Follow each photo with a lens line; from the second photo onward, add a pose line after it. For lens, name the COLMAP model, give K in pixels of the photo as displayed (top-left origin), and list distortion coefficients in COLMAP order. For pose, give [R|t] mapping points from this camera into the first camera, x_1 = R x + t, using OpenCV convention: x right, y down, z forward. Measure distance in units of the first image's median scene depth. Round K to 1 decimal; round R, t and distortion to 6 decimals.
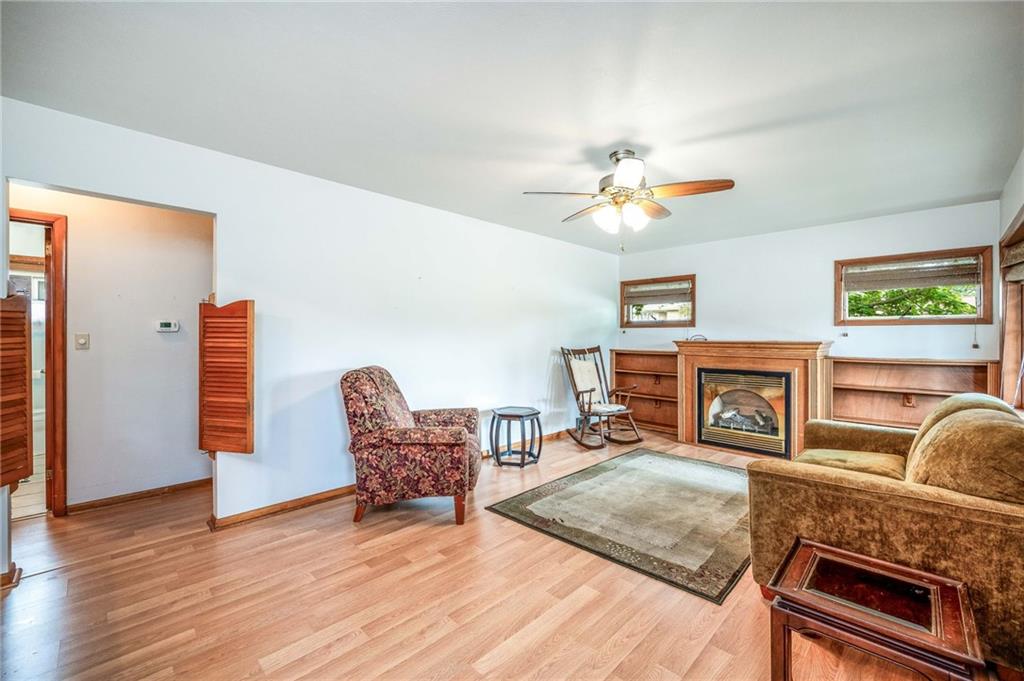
lens RADIAL K [[423.7, 0, 526.6], [0, 423.7, 332.4], [0, 0, 1]] dist [-0.002870, -0.000153]
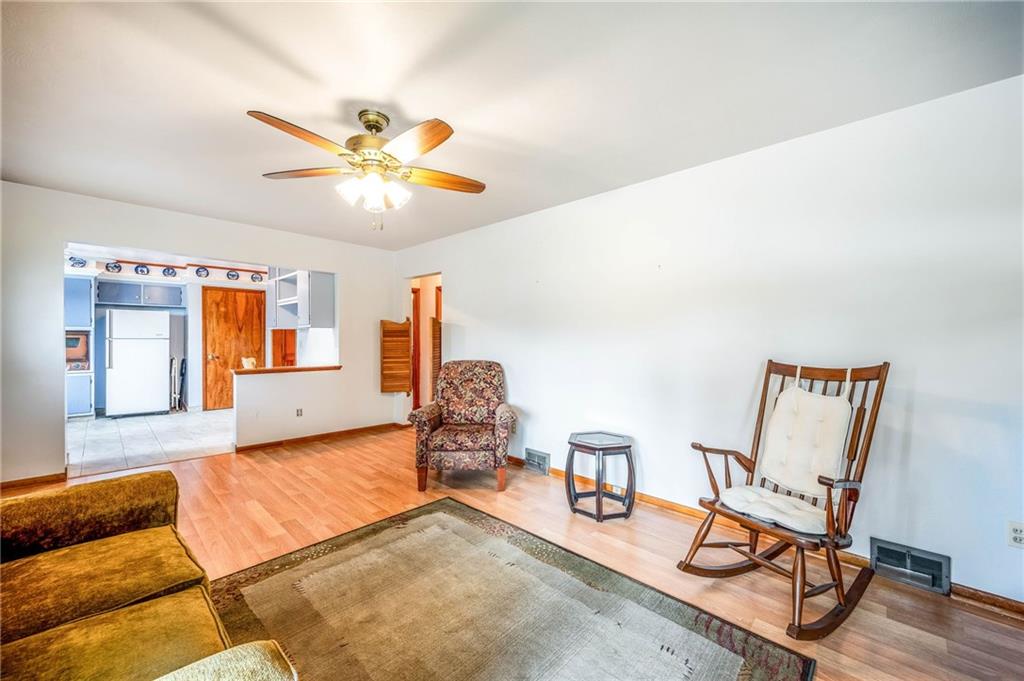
lens RADIAL K [[407.9, 0, 513.1], [0, 407.9, 336.7], [0, 0, 1]] dist [-0.001882, -0.000158]
pose [[-0.011801, -0.004404, -0.999921, 1.013492], [0.003637, 0.999983, -0.004448, 0.014768], [0.999924, -0.003690, -0.011785, 1.273536]]
